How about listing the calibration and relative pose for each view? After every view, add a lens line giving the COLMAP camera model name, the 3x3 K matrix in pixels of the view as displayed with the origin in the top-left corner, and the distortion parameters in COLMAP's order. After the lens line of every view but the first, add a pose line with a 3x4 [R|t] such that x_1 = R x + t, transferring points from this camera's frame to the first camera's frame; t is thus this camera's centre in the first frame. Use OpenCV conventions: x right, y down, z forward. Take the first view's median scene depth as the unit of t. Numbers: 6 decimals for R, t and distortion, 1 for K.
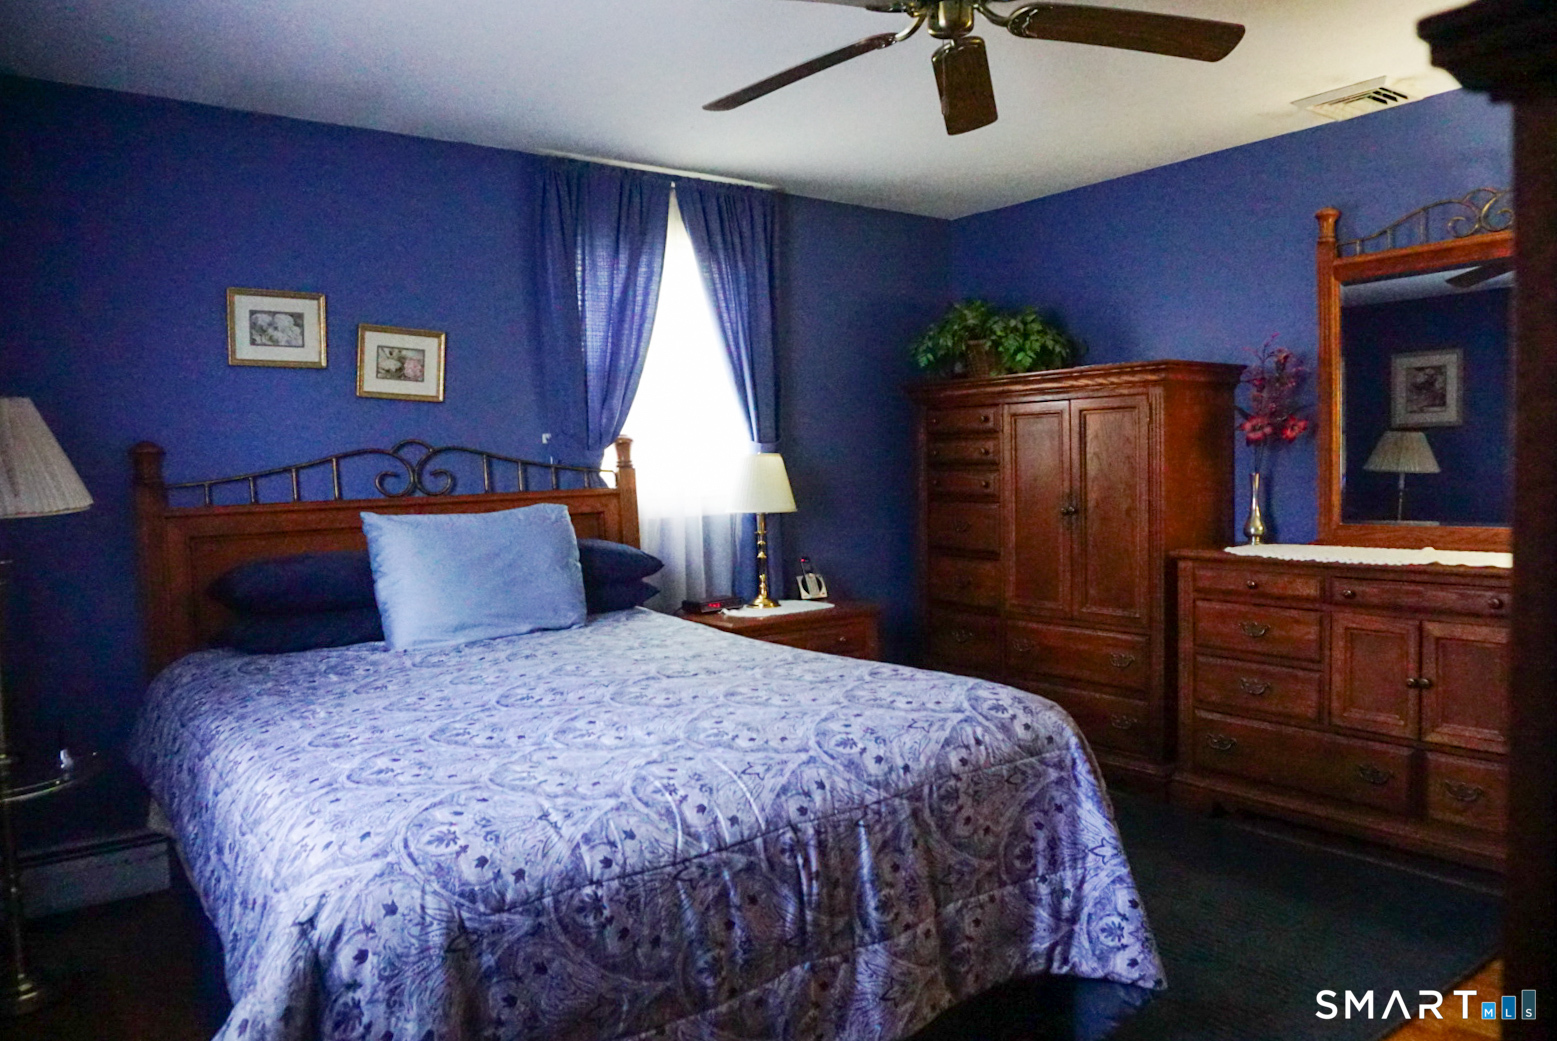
lens RADIAL K [[1049.8, 0, 801.6], [0, 1049.8, 516.8], [0, 0, 1]] dist [-0.055107, 0.032895]
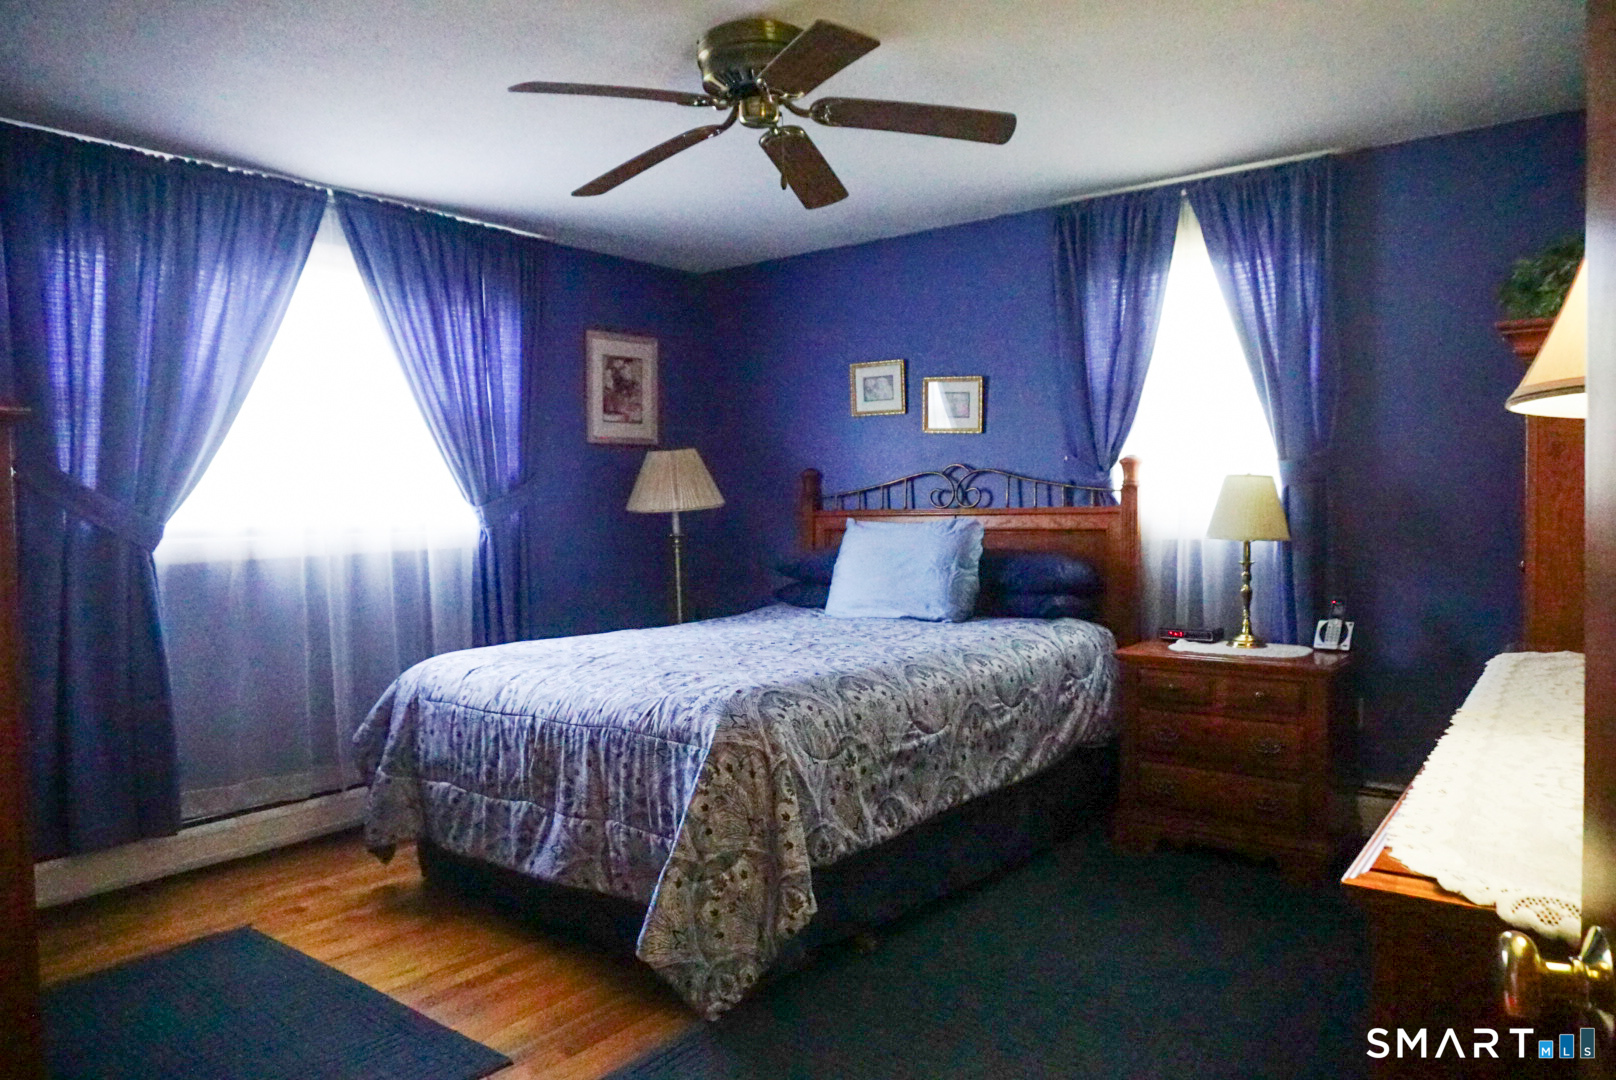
lens RADIAL K [[1089.6, 0, 832.0], [0, 1089.6, 536.1], [0, 0, 1]] dist [-0.055107, 0.032895]
pose [[0.284265, 0.055863, -0.957117, 0.880396], [-0.040761, 0.998103, 0.046150, -0.042137], [0.957879, 0.025894, 0.286003, 0.487251]]
